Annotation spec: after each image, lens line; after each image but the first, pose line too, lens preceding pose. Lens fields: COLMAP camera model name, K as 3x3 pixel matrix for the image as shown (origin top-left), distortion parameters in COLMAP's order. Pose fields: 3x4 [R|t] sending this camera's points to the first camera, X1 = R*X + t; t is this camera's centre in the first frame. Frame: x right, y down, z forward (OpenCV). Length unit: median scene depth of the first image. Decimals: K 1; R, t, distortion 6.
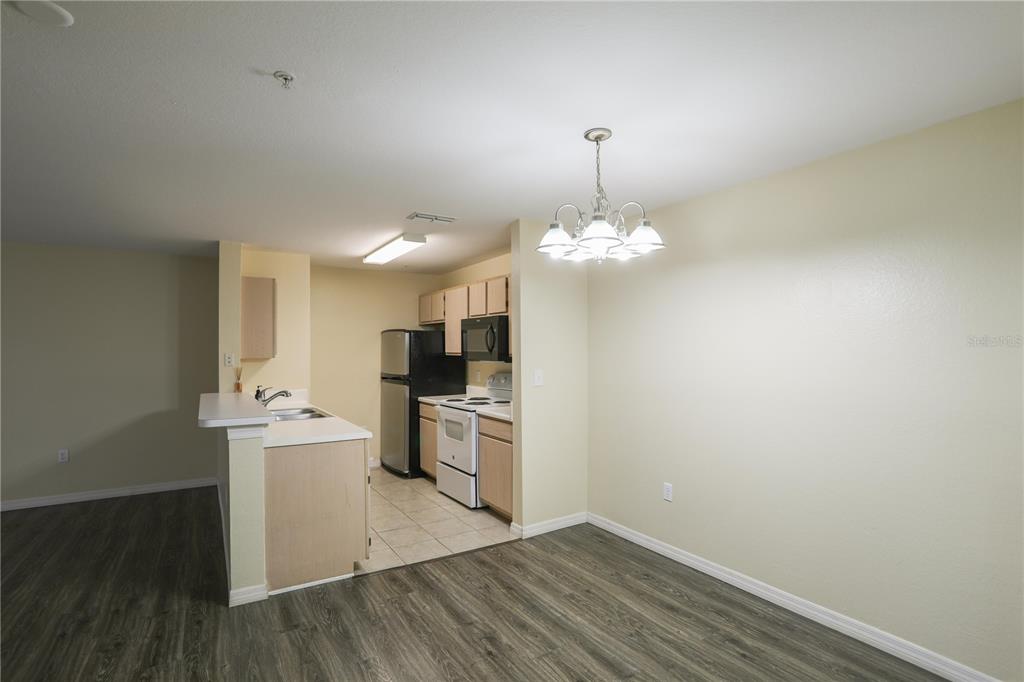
lens RADIAL K [[502.4, 0, 515.4], [0, 502.4, 344.5], [0, 0, 1]] dist [-0.060504, 0.023534]
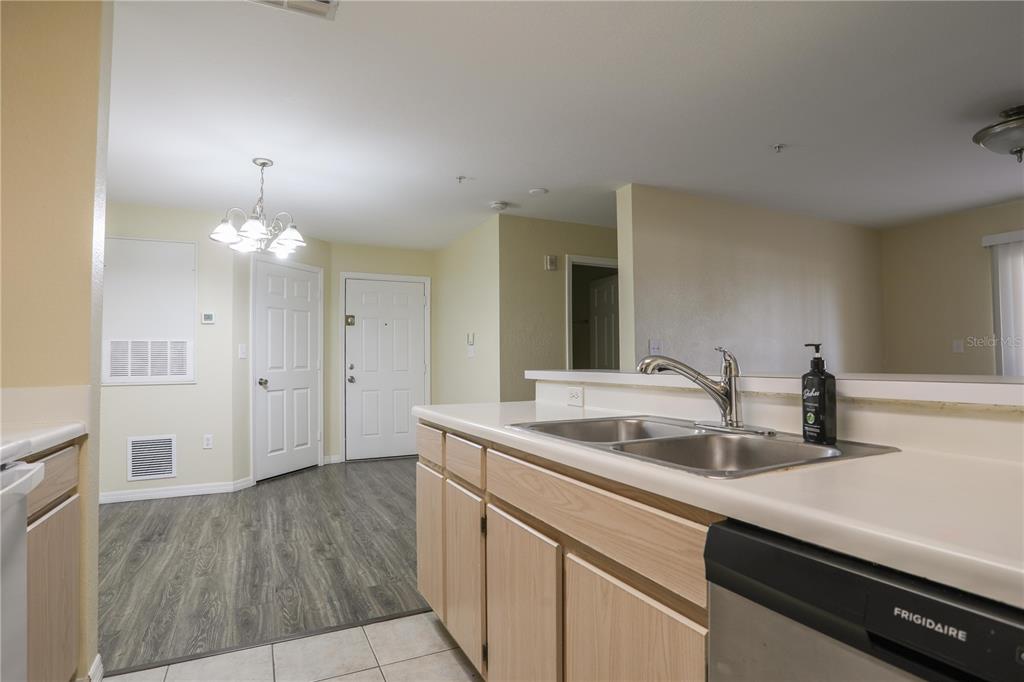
lens RADIAL K [[520.5, 0, 515.3], [0, 520.5, 347.7], [0, 0, 1]] dist [-0.024211, 0.000980]
pose [[-0.994991, 0.014791, 0.098865, -0.575131], [0.010731, 0.999082, -0.041472, 0.143313], [-0.099387, -0.040203, -0.994236, 1.963829]]
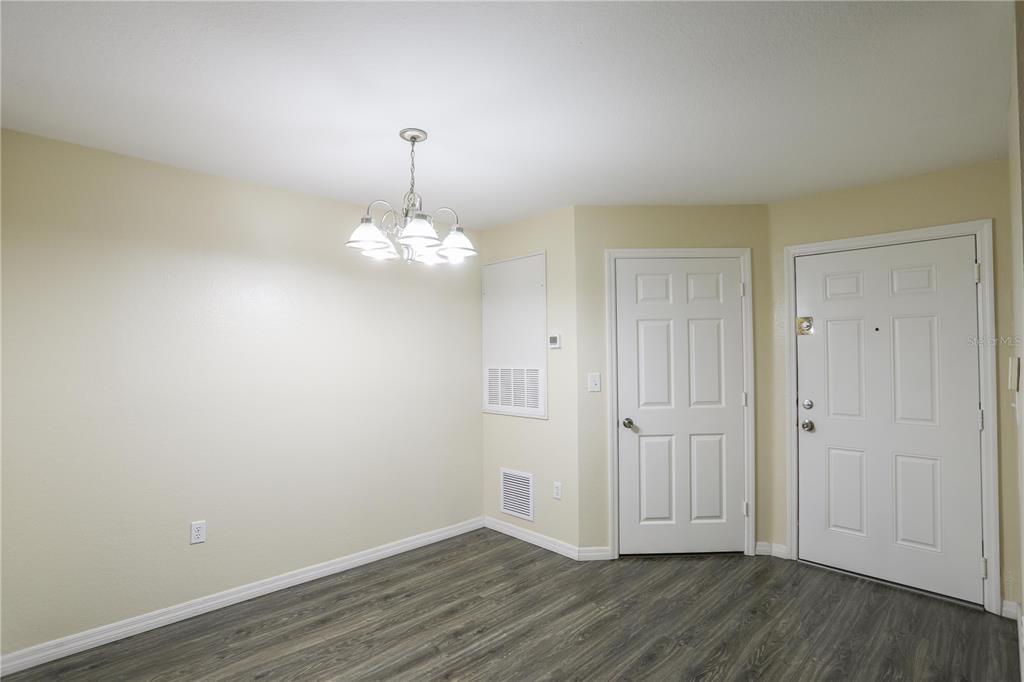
lens RADIAL K [[502.4, 0, 515.4], [0, 502.4, 344.5], [0, 0, 1]] dist [-0.060504, 0.023534]
pose [[-0.219874, 0.019790, 0.975328, -0.700507], [-0.009604, 0.999702, -0.022449, 0.011883], [-0.975481, -0.014303, -0.219618, 0.838076]]
